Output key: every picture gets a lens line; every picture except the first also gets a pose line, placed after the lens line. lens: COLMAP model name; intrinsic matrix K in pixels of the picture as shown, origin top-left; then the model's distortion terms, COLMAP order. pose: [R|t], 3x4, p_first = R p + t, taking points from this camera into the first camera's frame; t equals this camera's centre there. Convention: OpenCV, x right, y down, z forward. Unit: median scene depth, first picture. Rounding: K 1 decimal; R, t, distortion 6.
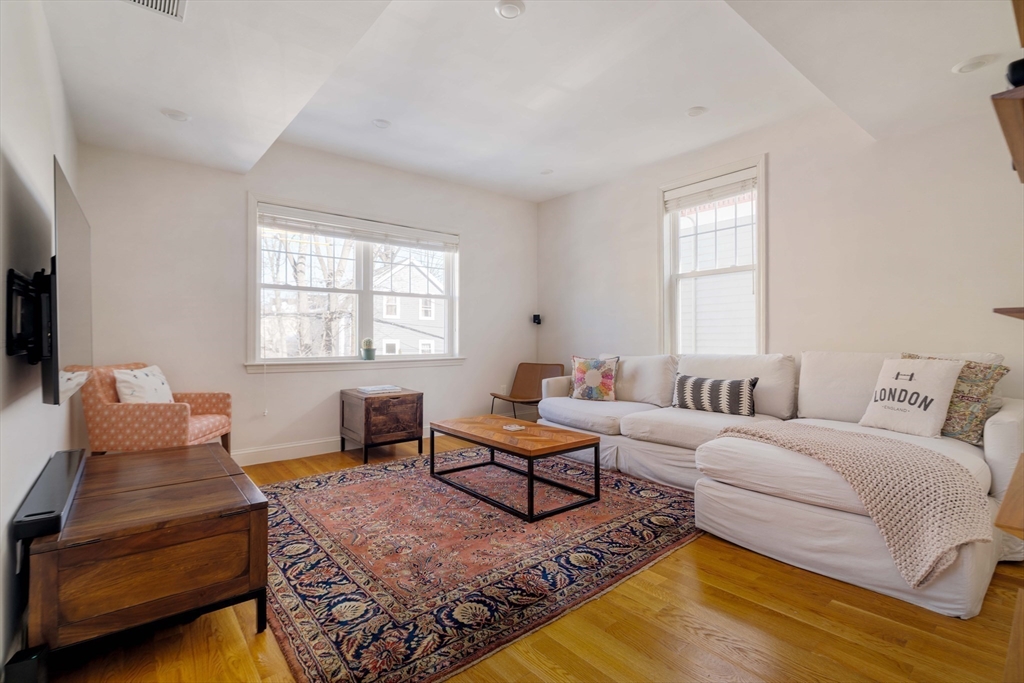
lens RADIAL K [[535.3, 0, 440.5], [0, 535.3, 335.4], [0, 0, 1]] dist [-0.002457, 0.003835]
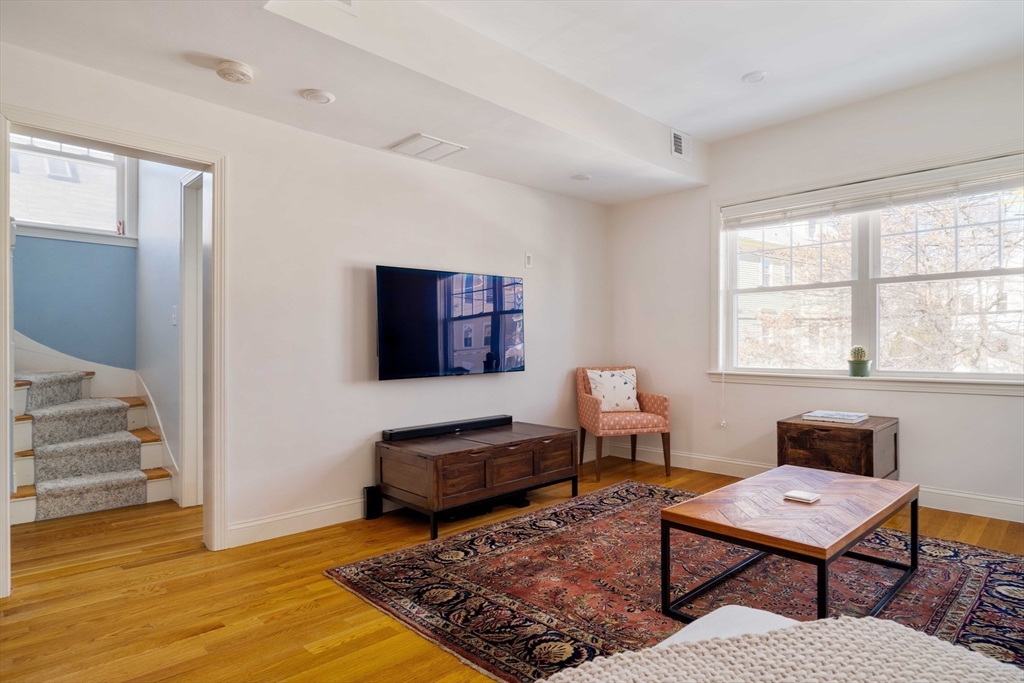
lens RADIAL K [[521.3, 0, 505.7], [0, 521.3, 347.4], [0, 0, 1]] dist [-0.001455, -0.000652]
pose [[0.113053, 0.004850, -0.993577, 0.812857], [0.015590, 0.999856, 0.006655, -0.007915], [0.993467, -0.016242, 0.112961, 0.714285]]
